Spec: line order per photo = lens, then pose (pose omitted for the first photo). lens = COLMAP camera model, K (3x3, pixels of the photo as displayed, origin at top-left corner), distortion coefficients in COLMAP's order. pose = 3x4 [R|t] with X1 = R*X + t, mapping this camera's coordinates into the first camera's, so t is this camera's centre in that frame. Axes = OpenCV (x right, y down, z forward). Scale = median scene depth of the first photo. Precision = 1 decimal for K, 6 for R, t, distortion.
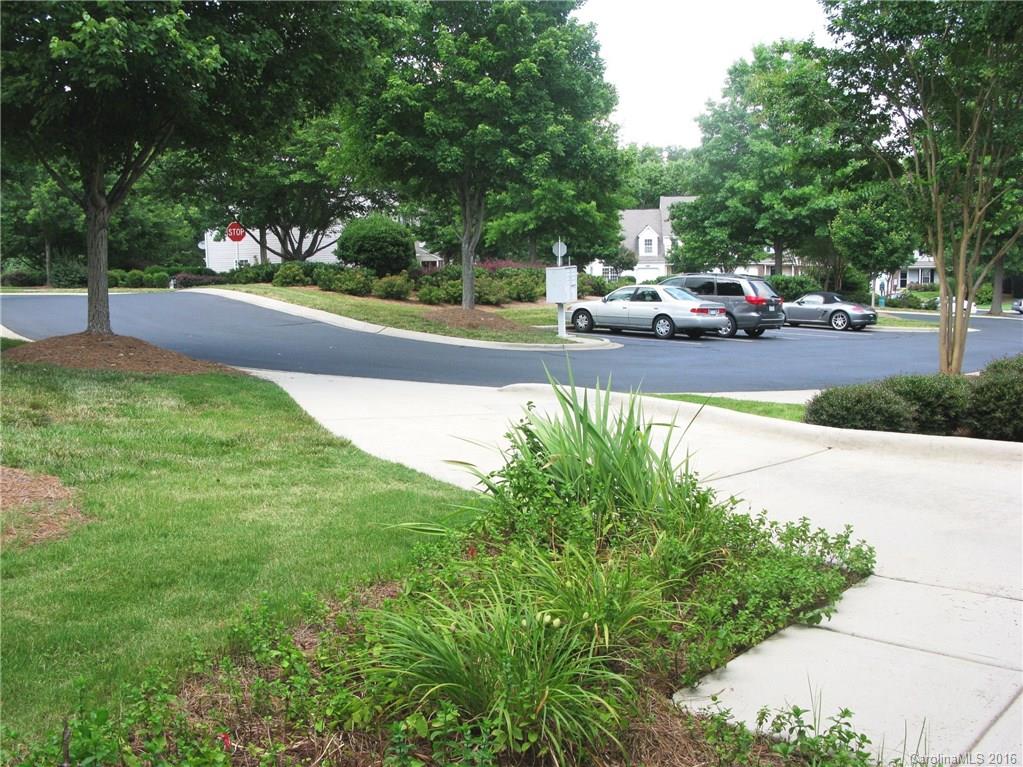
lens RADIAL K [[1005.3, 0, 513.5], [0, 1005.3, 424.1], [0, 0, 1]] dist [-0.161673, 0.000000]
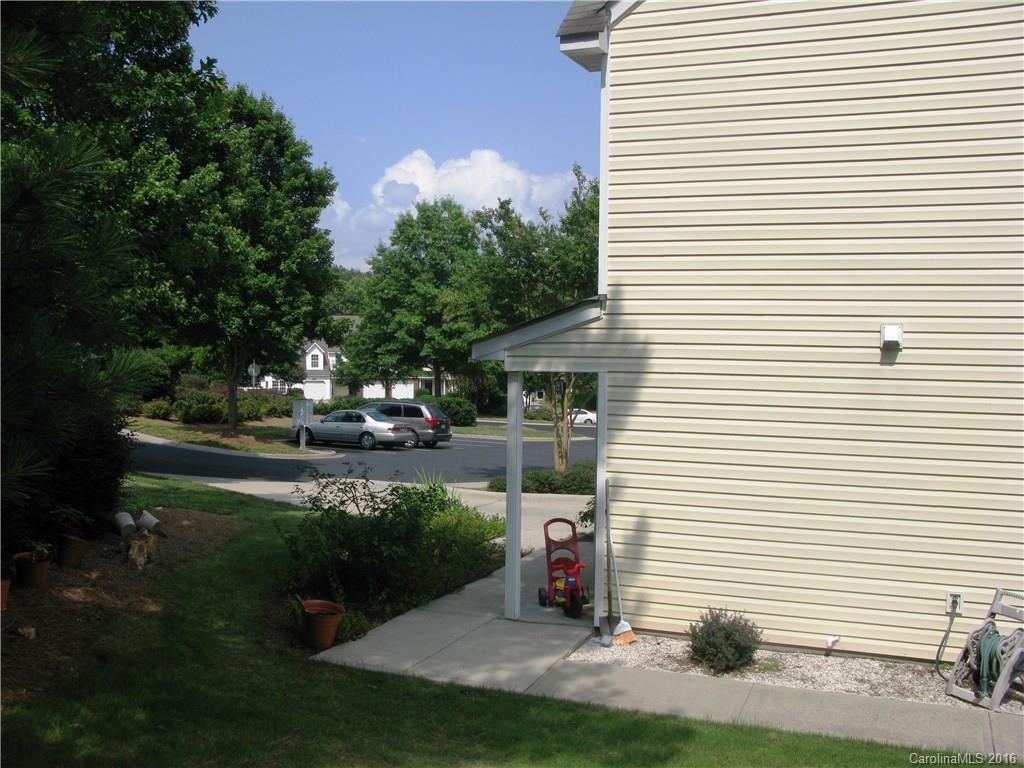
lens RADIAL K [[1006.2, 0, 511.5], [0, 1006.2, 383.7], [0, 0, 1]] dist [-0.161673, 0.000000]
pose [[0.940950, 0.015830, 0.338174, -0.067667], [0.033389, 0.989697, -0.139231, 0.011997], [-0.336894, 0.142301, 0.930727, -0.185533]]
